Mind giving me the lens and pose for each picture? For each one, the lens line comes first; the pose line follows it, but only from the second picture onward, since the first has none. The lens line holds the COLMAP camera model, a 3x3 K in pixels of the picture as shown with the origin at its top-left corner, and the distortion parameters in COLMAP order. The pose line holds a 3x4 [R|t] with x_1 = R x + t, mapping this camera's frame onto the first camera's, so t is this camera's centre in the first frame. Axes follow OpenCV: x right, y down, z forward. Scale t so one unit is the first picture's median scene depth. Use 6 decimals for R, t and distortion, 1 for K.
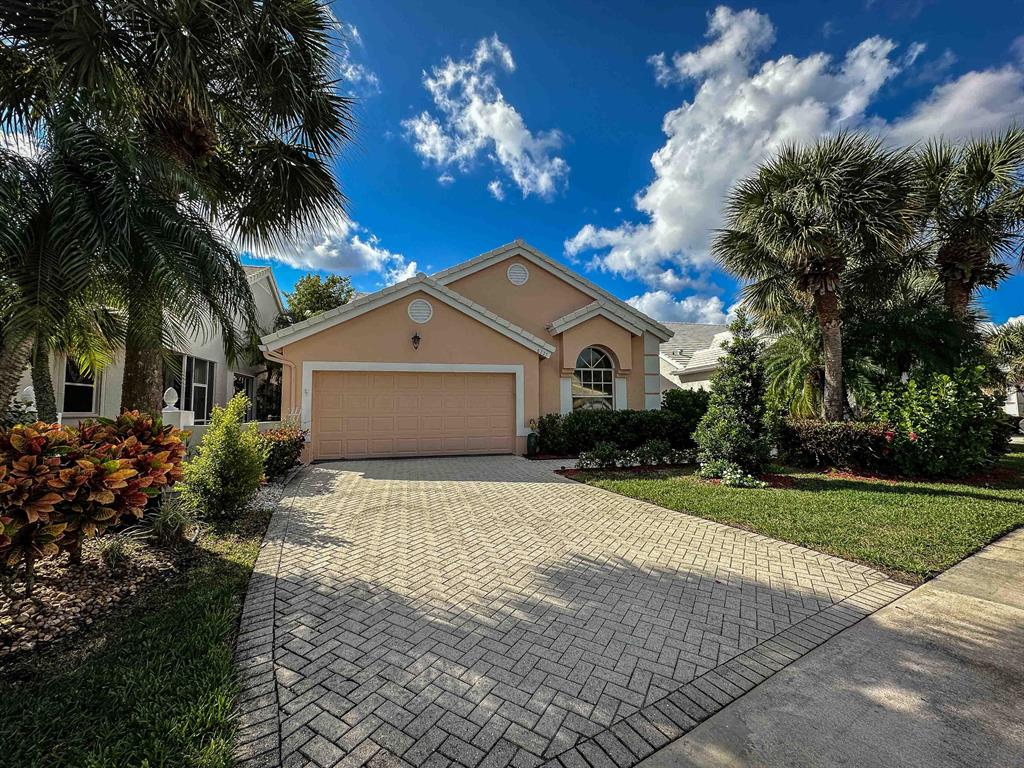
lens RADIAL K [[407.0, 0, 505.8], [0, 407.0, 382.7], [0, 0, 1]] dist [-0.002419, -0.000193]
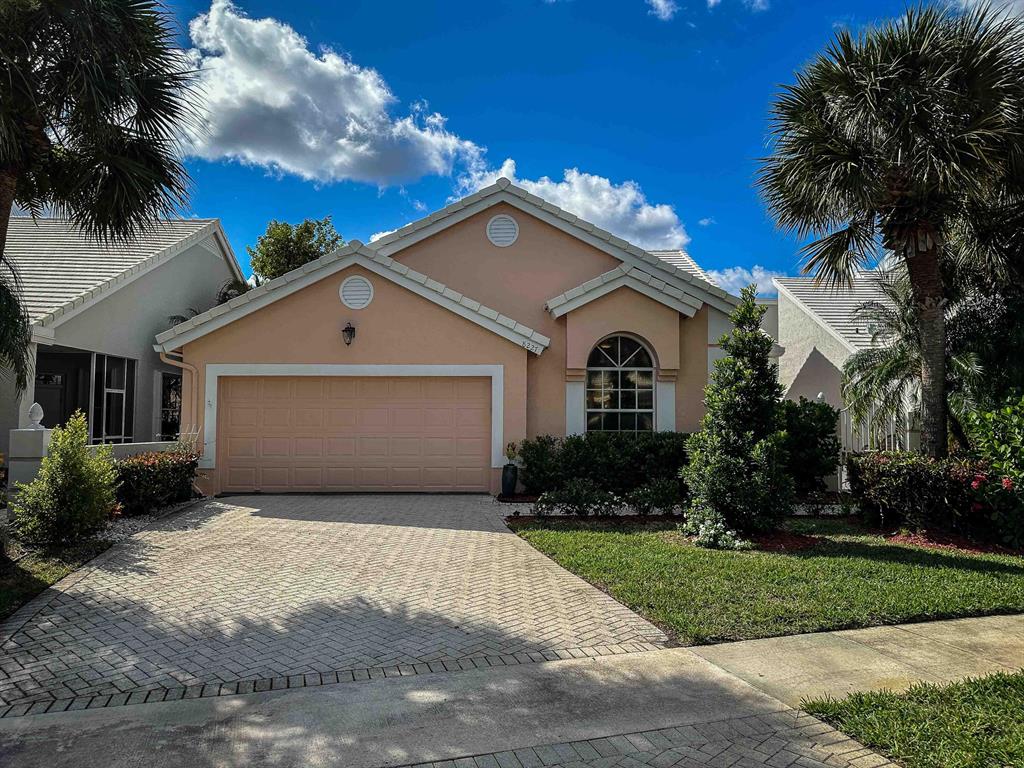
lens RADIAL K [[739.2, 0, 508.6], [0, 739.2, 389.2], [0, 0, 1]] dist [0.007876, -0.000826]
pose [[0.973865, -0.001189, -0.227123, 0.349931], [0.008717, 0.999445, 0.032147, -0.044140], [0.226958, -0.033287, 0.973335, -0.224481]]
